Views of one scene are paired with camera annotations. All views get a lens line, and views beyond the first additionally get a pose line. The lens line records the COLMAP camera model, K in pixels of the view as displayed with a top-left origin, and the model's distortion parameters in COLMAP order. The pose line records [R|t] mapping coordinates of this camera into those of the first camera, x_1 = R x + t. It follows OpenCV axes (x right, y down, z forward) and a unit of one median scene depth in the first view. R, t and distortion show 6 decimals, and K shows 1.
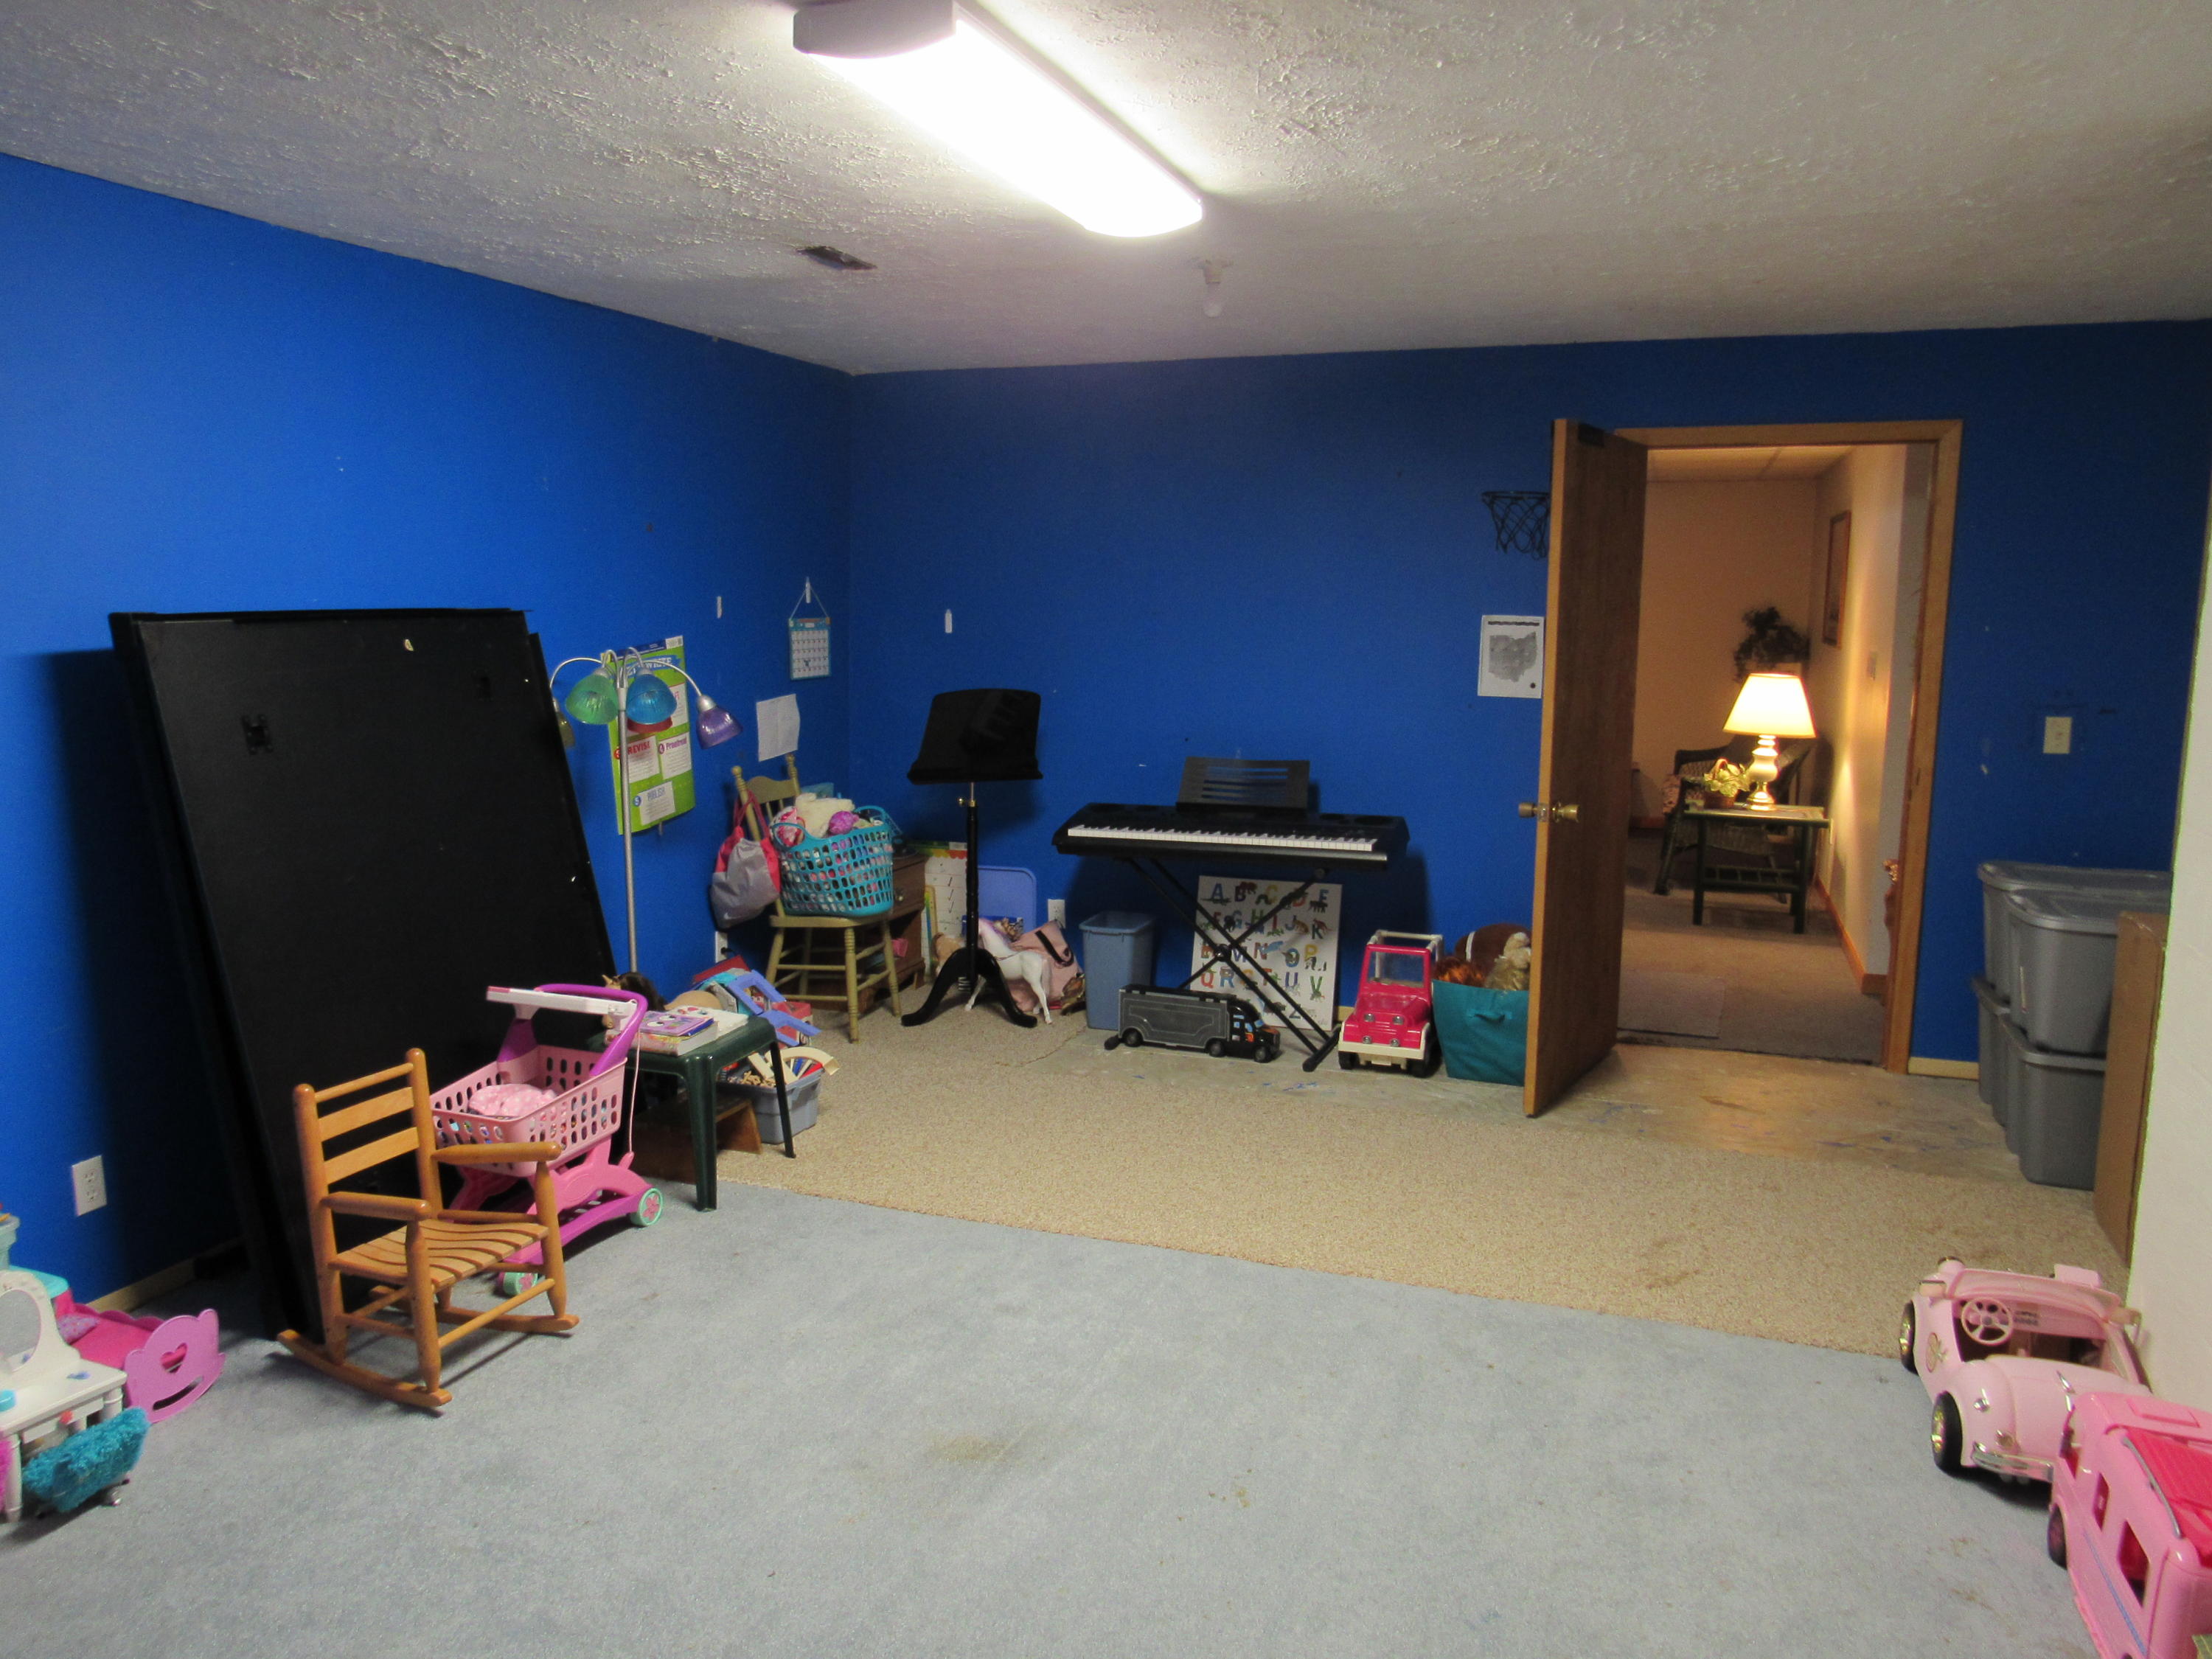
lens RADIAL K [[1579.5, 0, 1089.8], [0, 1579.5, 822.0], [0, 0, 1]] dist [-0.029260, 0.007333]
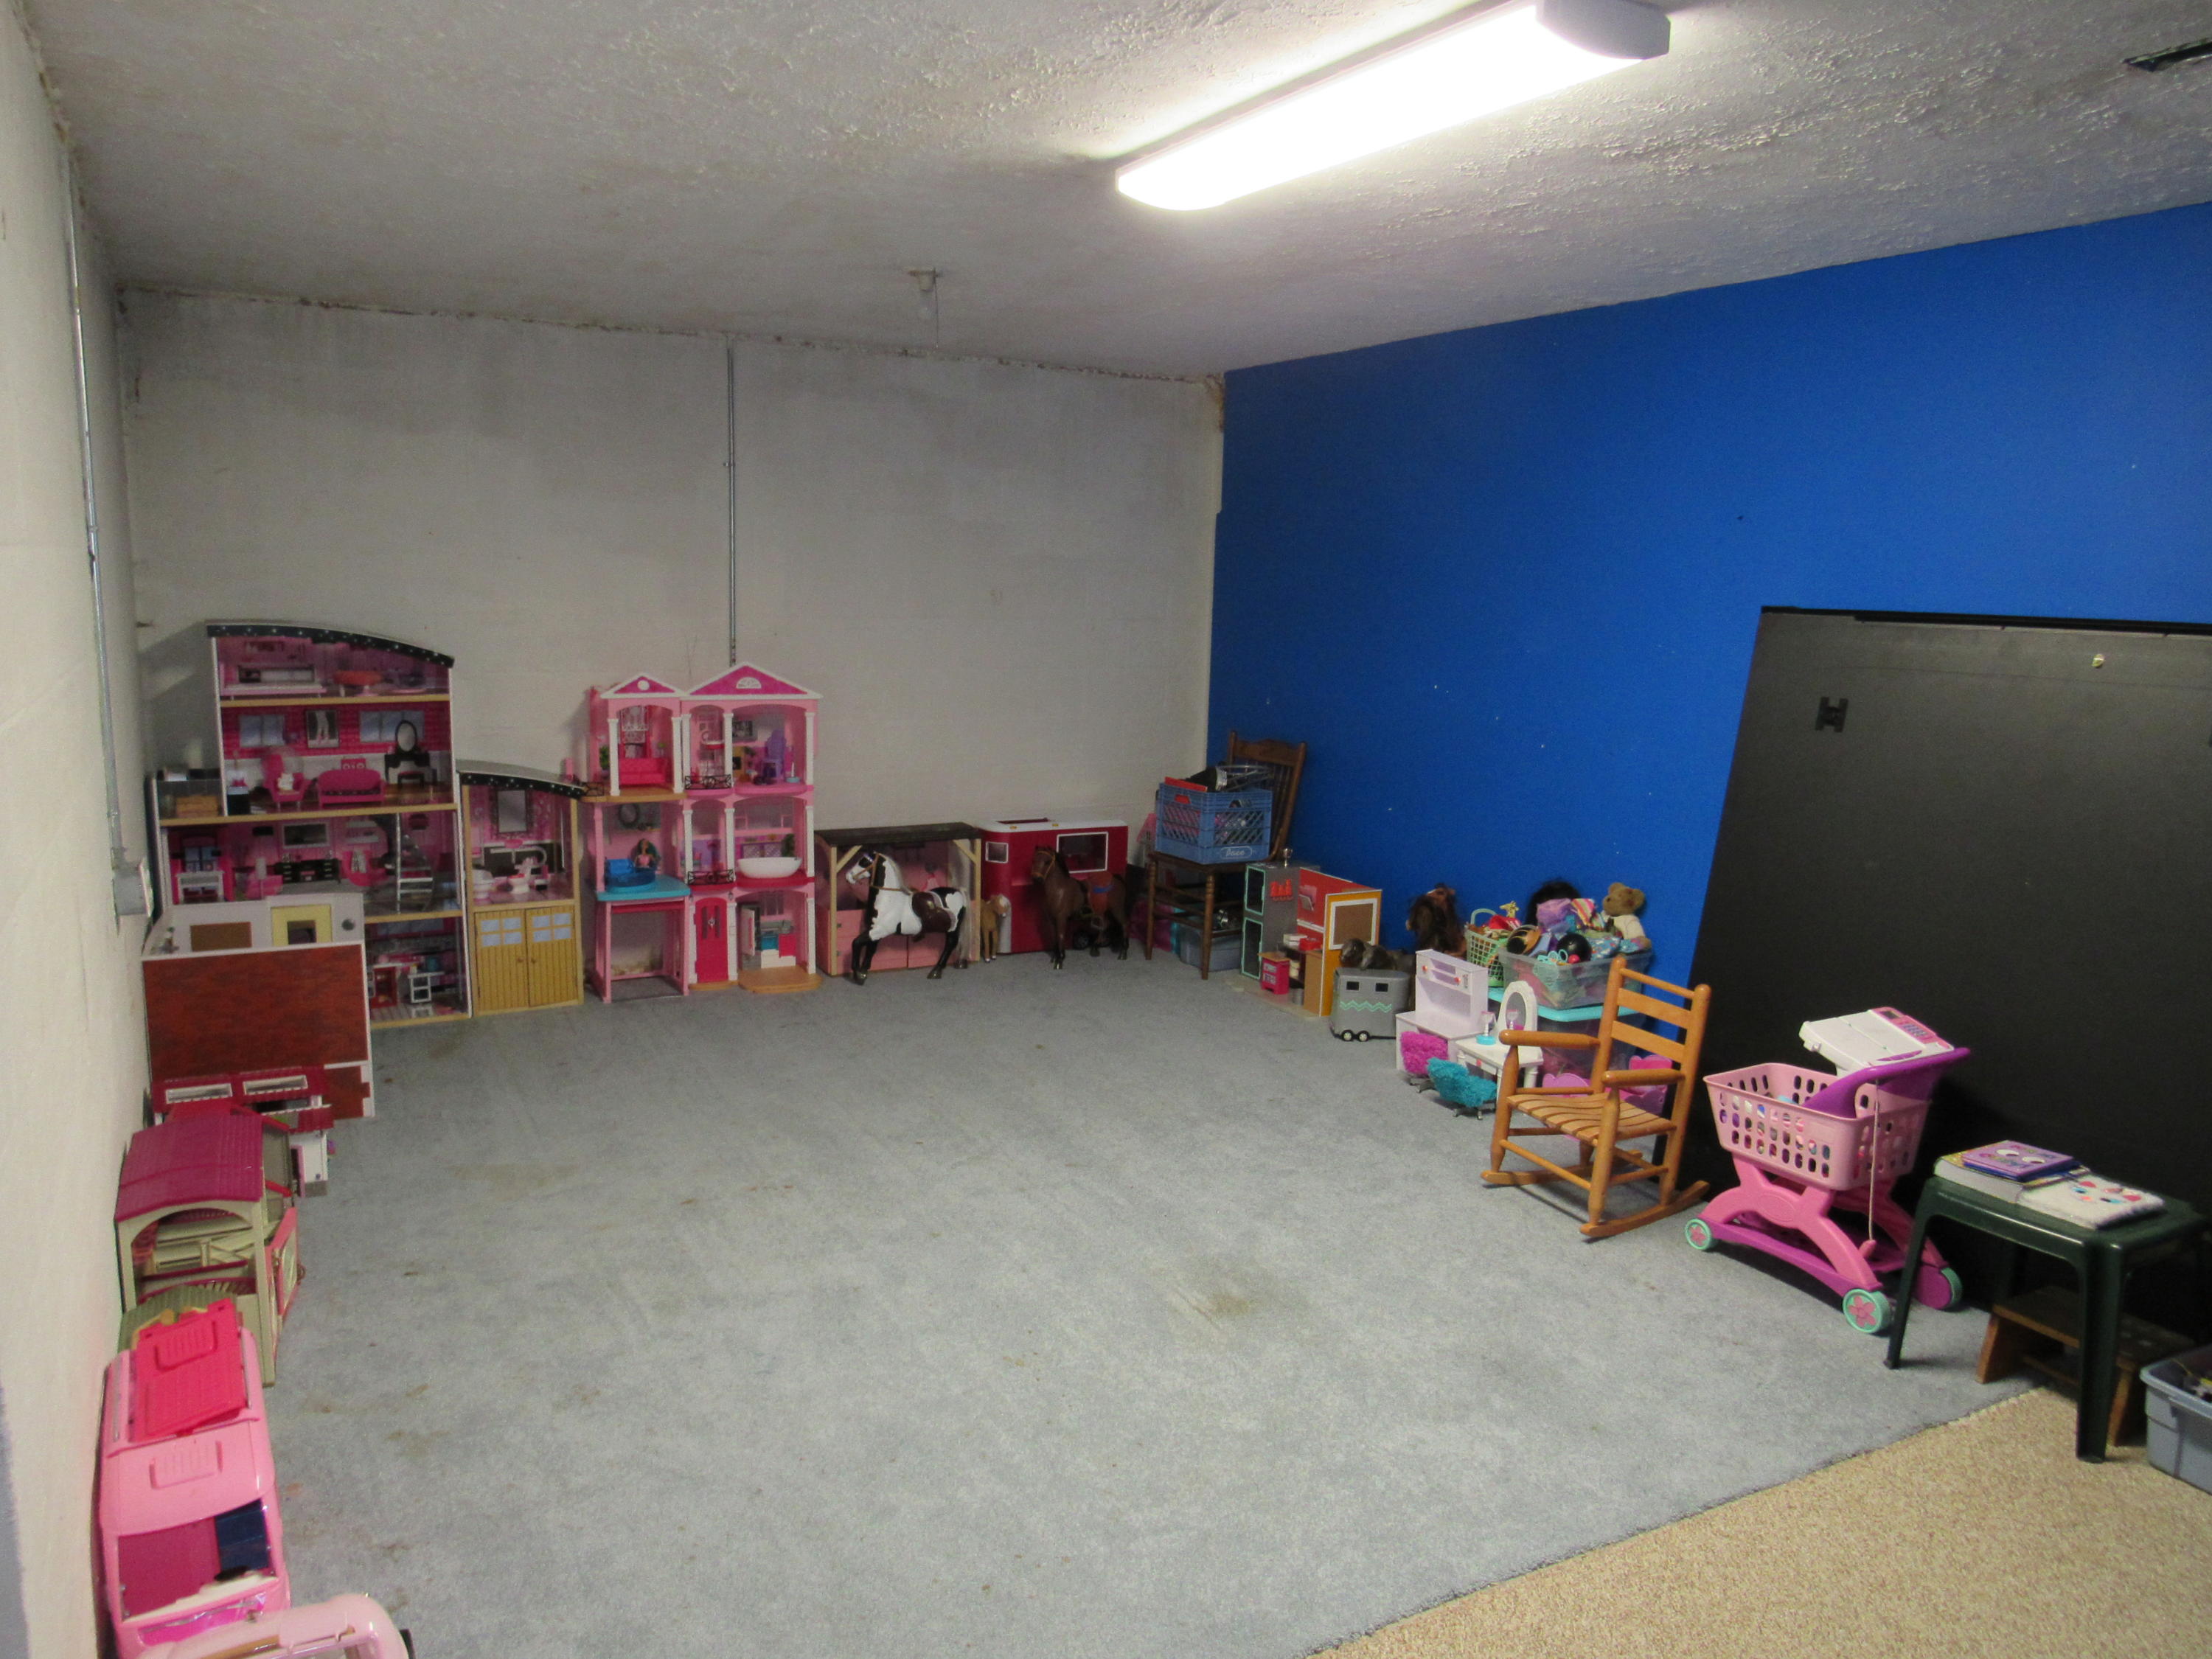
lens RADIAL K [[1579.5, 0, 1089.8], [0, 1579.5, 822.0], [0, 0, 1]] dist [-0.029260, 0.007333]
pose [[-0.662401, 0.096753, -0.742875, 0.447199], [-0.133433, 0.960531, 0.244080, -0.119733], [0.737170, 0.260803, -0.623347, 0.846406]]
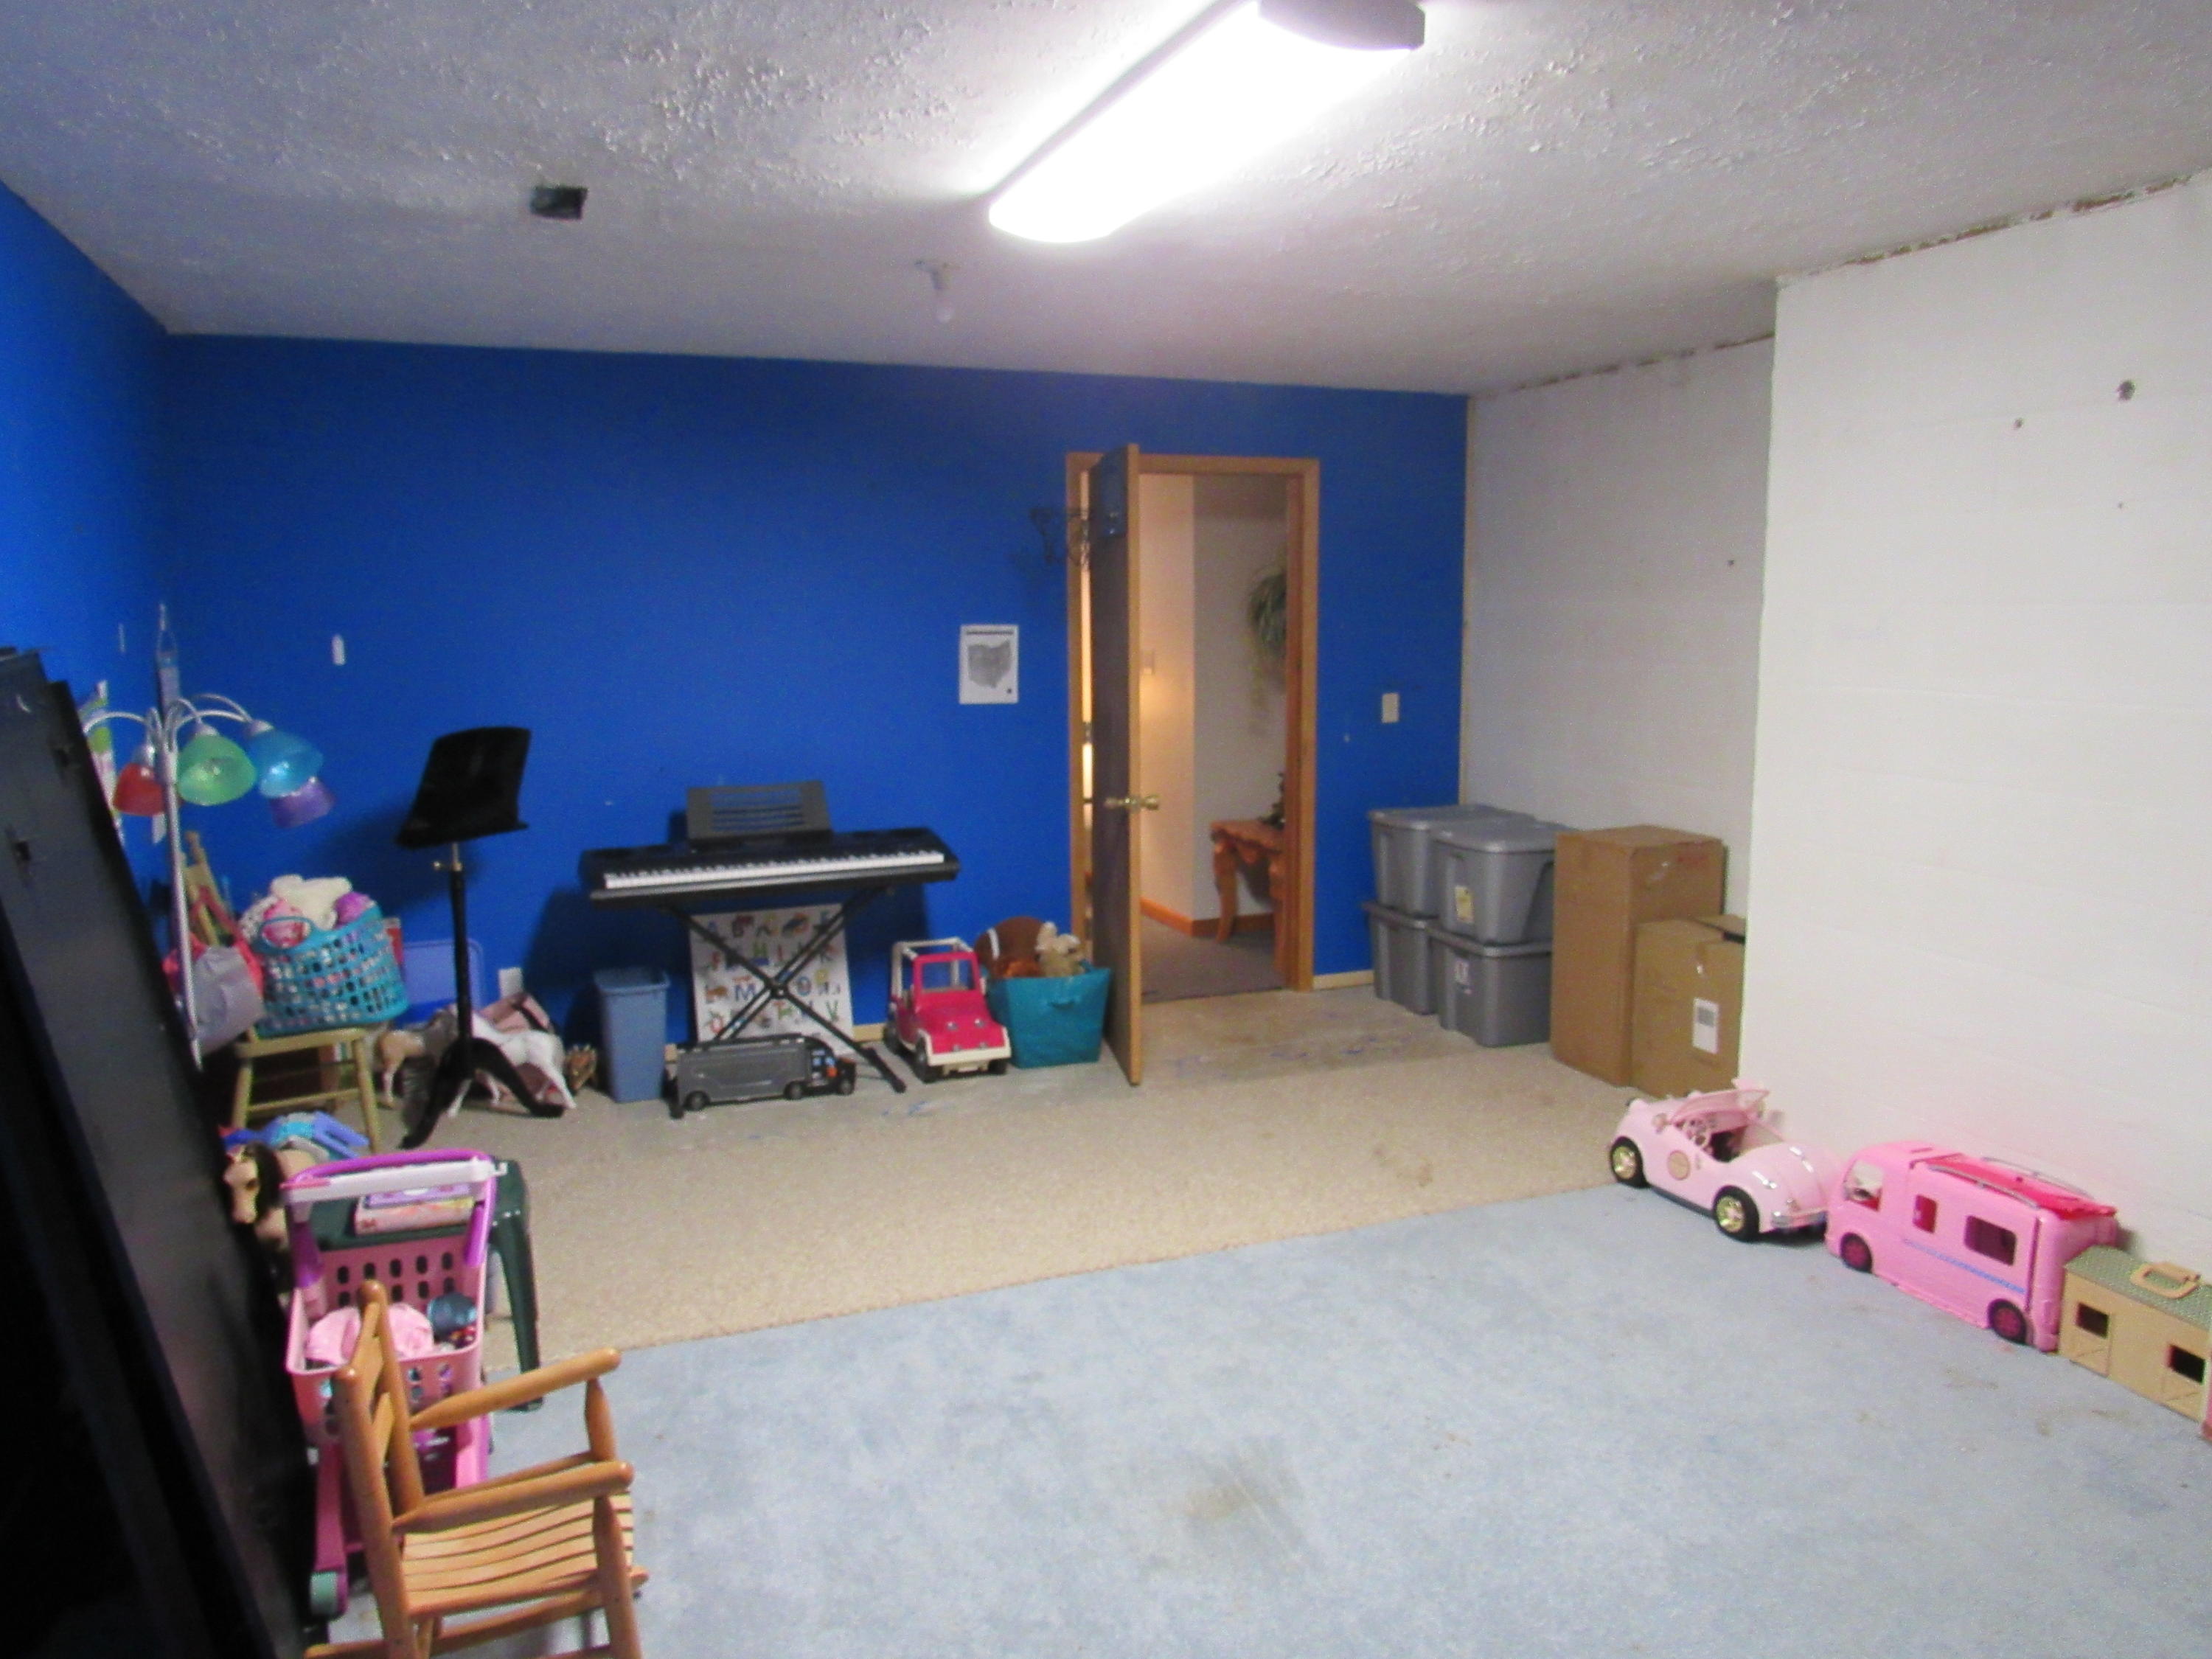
lens RADIAL K [[1579.5, 0, 1089.8], [0, 1579.5, 822.0], [0, 0, 1]] dist [-0.029260, 0.007333]
pose [[0.752587, -0.101923, 0.650557, -0.385178], [0.106935, 0.993751, 0.031985, -0.027684], [-0.649752, 0.045496, 0.758784, 0.165516]]
